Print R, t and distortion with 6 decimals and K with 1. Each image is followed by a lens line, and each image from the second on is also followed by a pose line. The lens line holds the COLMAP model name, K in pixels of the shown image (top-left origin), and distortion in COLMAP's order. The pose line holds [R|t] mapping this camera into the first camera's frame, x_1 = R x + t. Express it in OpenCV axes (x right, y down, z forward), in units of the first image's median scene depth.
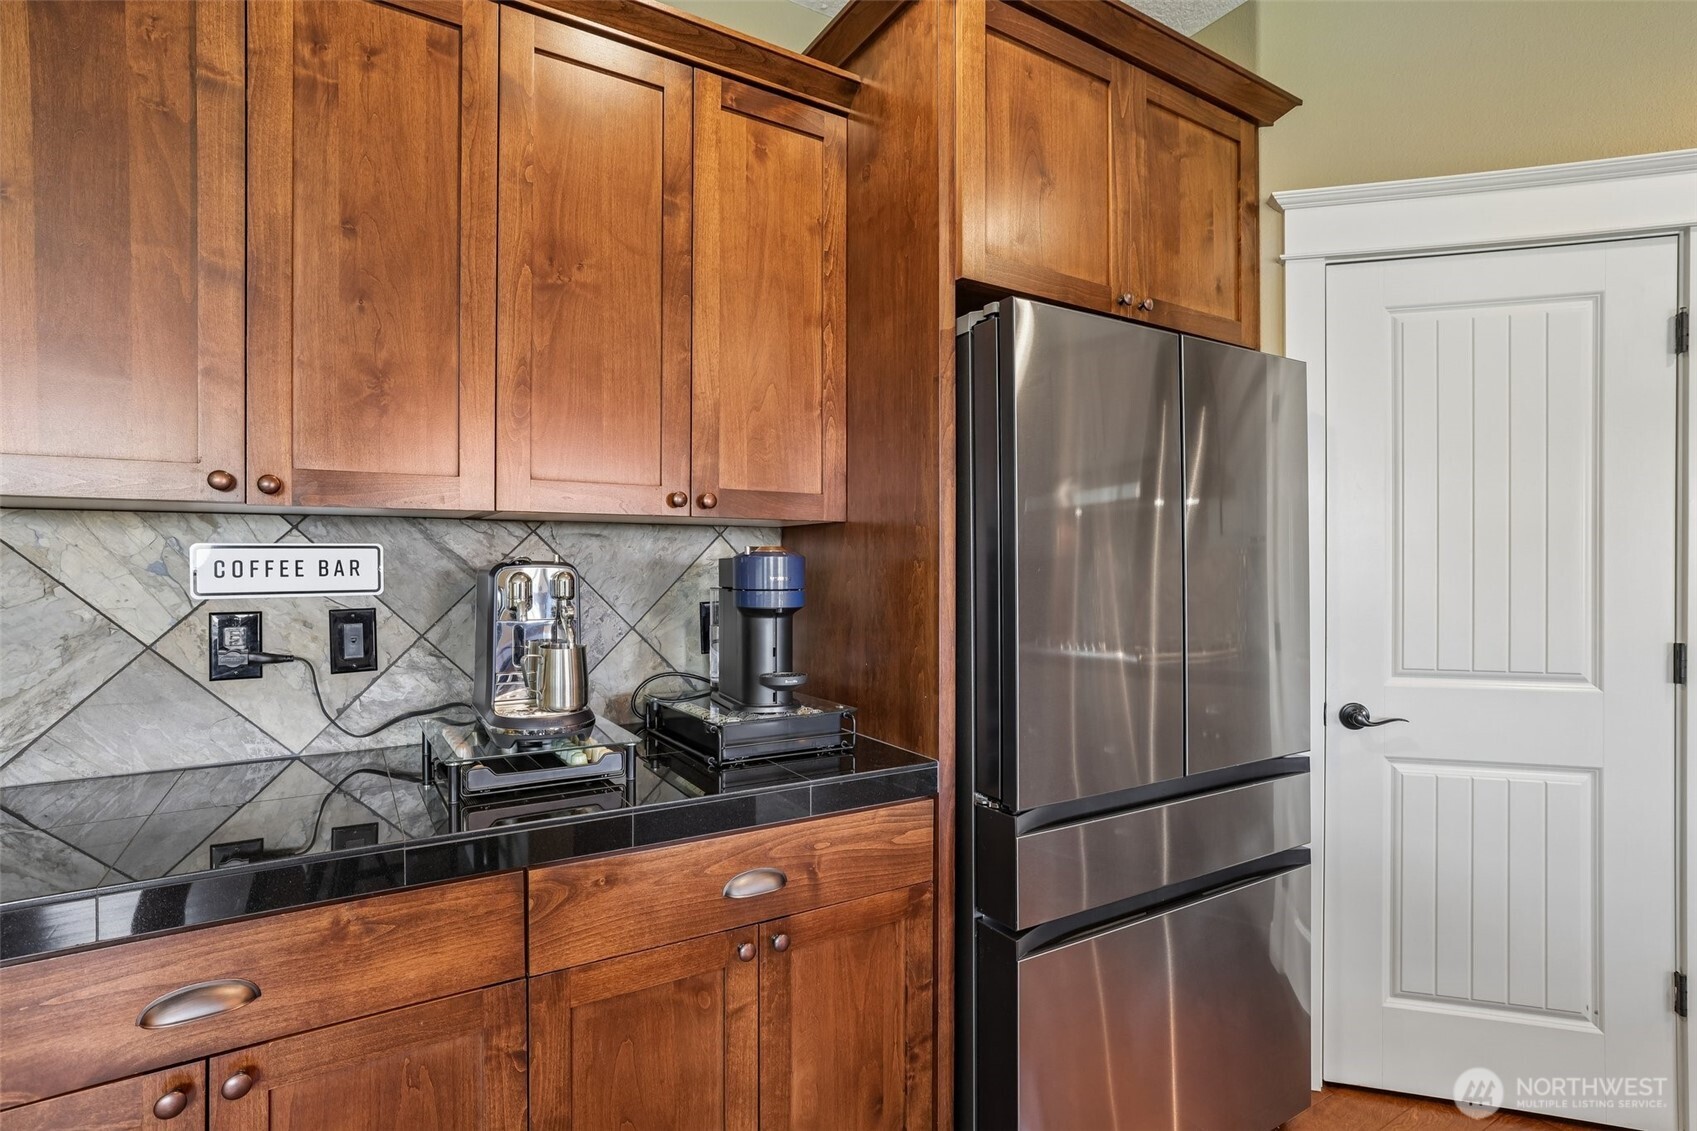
lens RADIAL K [[820.0, 0, 837.4], [0, 820.0, 563.3], [0, 0, 1]] dist [-0.024844, 0.000317]
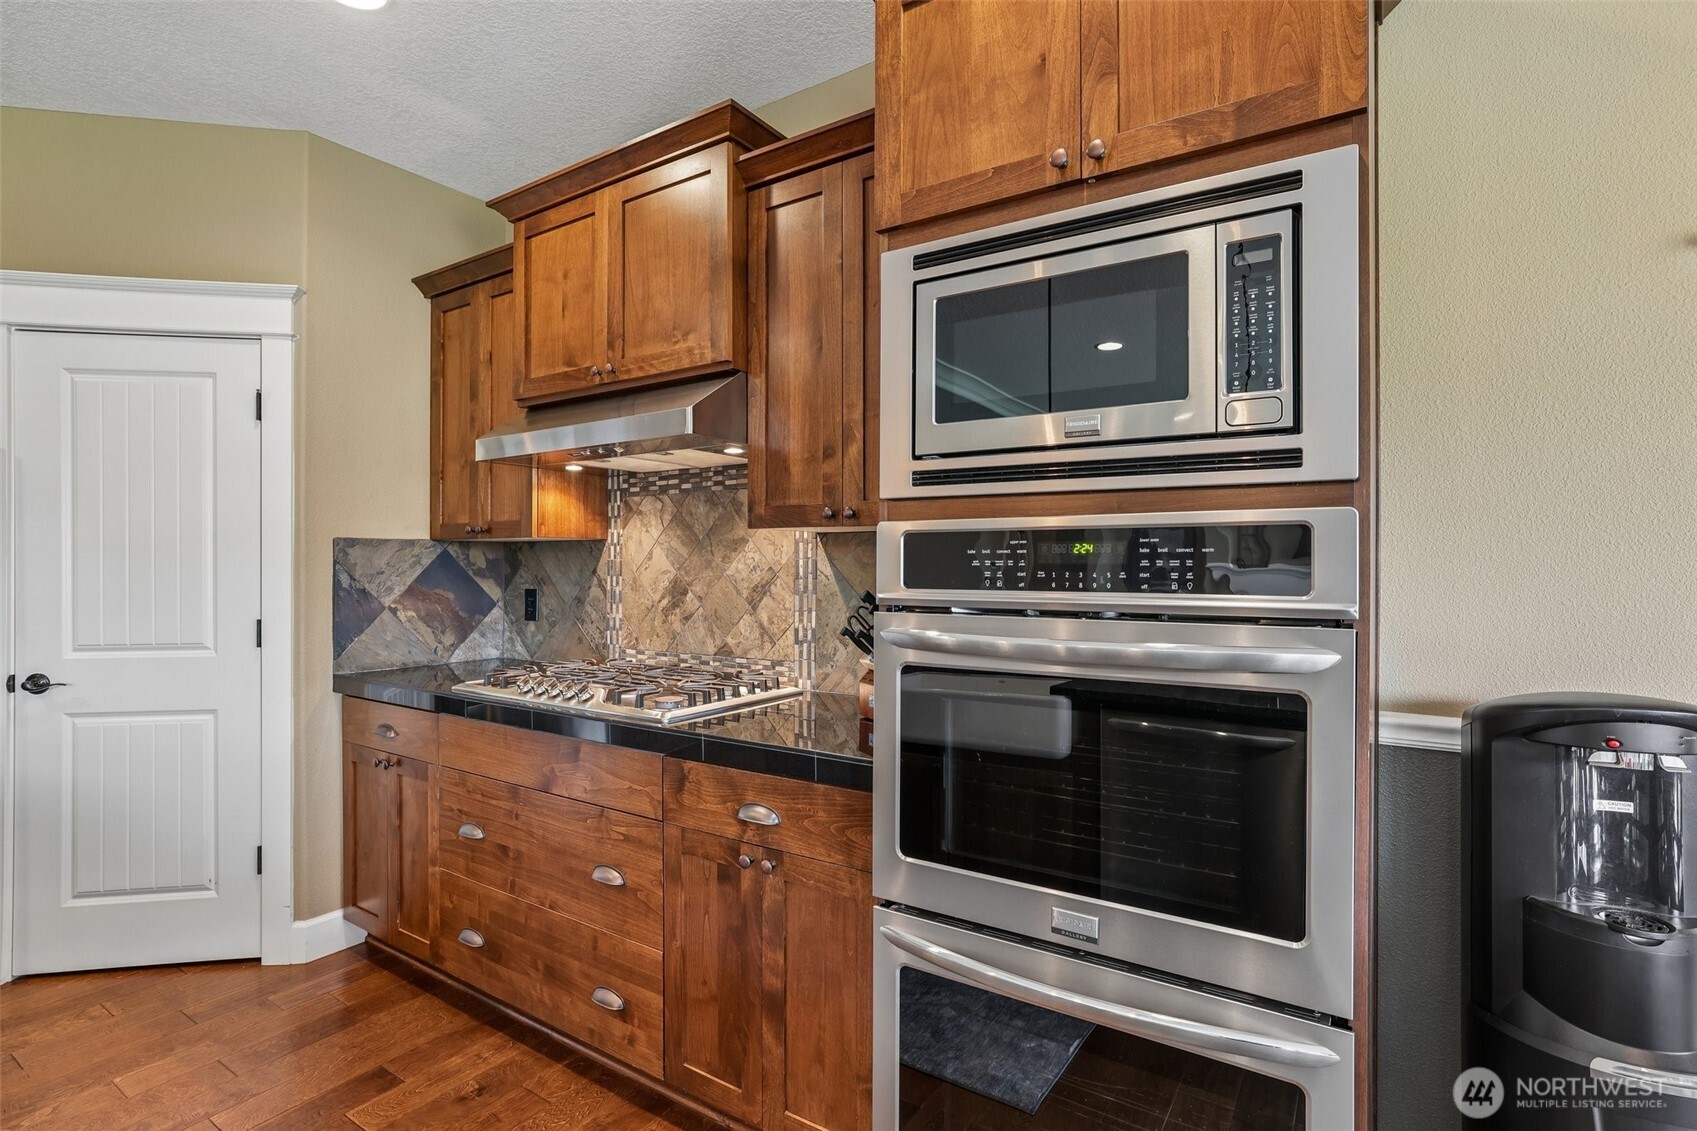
lens RADIAL K [[820.0, 0, 837.4], [0, 820.0, 563.3], [0, 0, 1]] dist [-0.024844, 0.000317]
pose [[0.910060, 0.001867, 0.414473, 1.659231], [-0.001617, 0.999998, -0.000954, -0.006499], [-0.414474, 0.000197, 0.910061, -0.927655]]
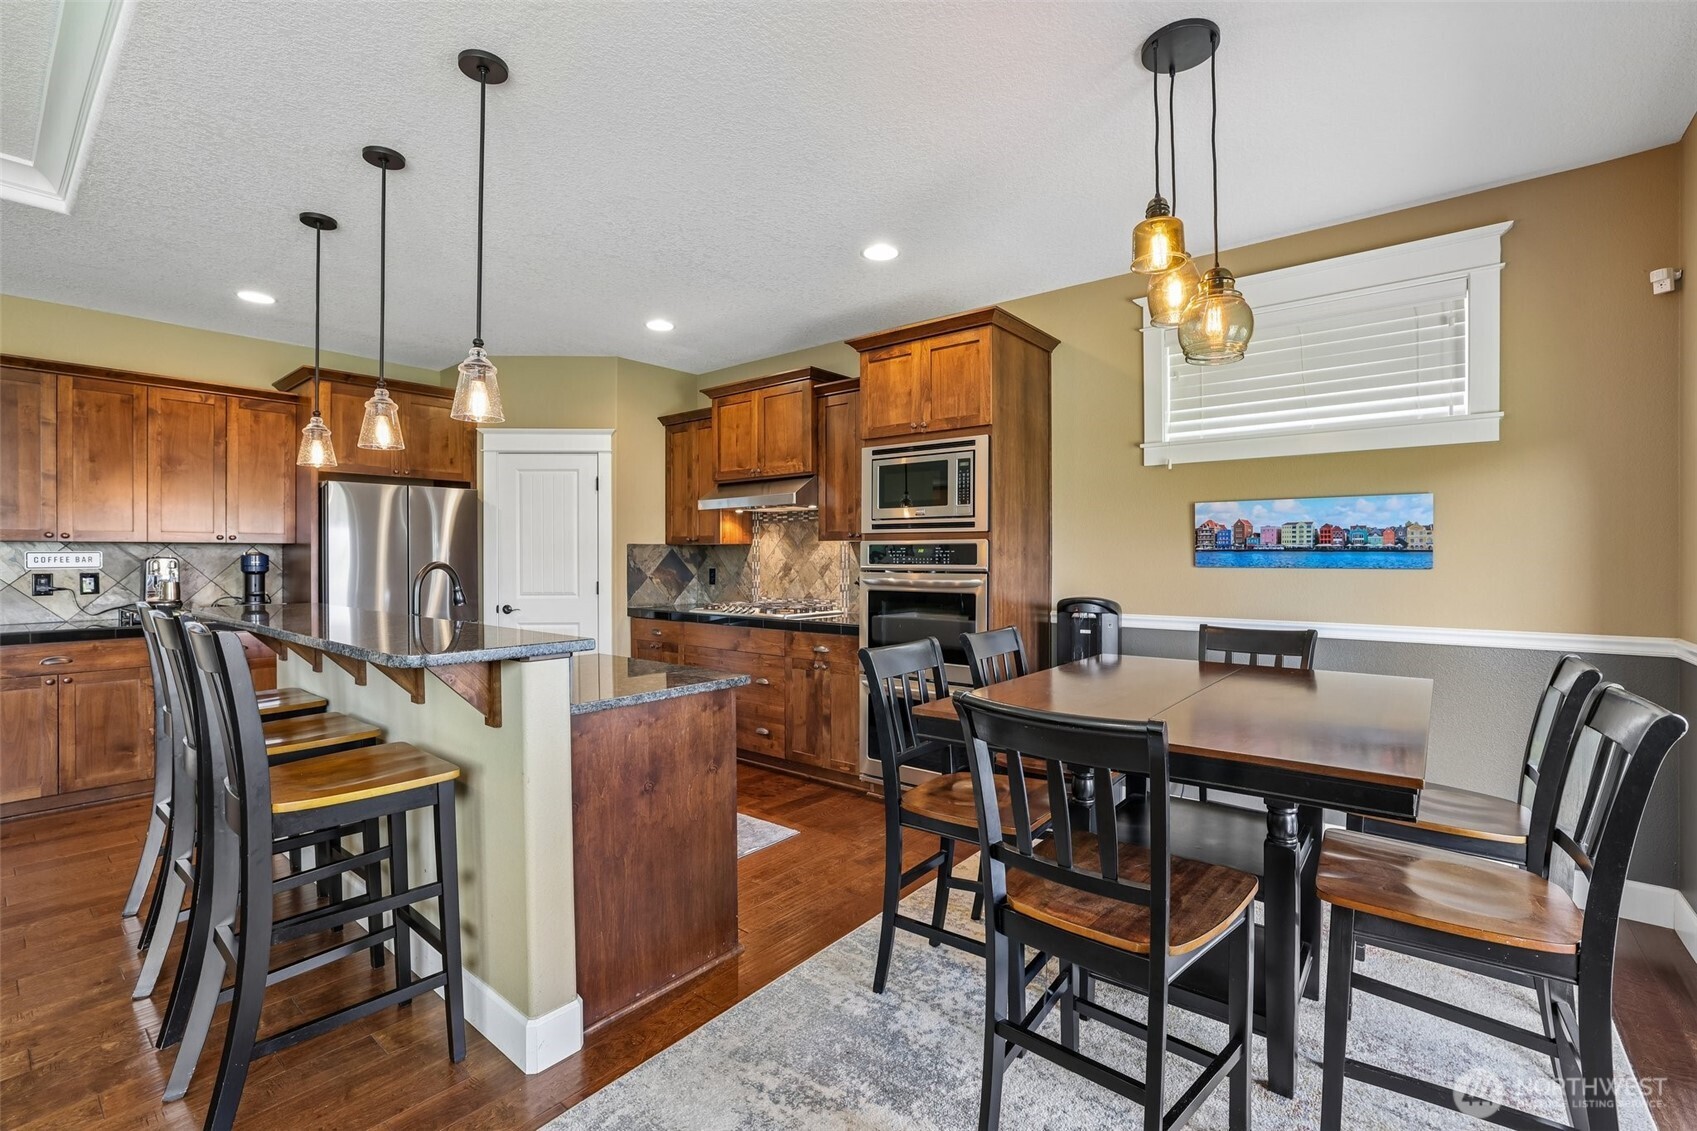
lens RADIAL K [[747.1, 0, 847.3], [0, 747.1, 554.0], [0, 0, 1]] dist [-0.057389, 0.019647]
pose [[0.942974, 0.000107, 0.332866, 1.196488], [0.000629, 0.999998, -0.002102, -0.007117], [-0.332865, 0.002192, 0.942972, -2.505801]]
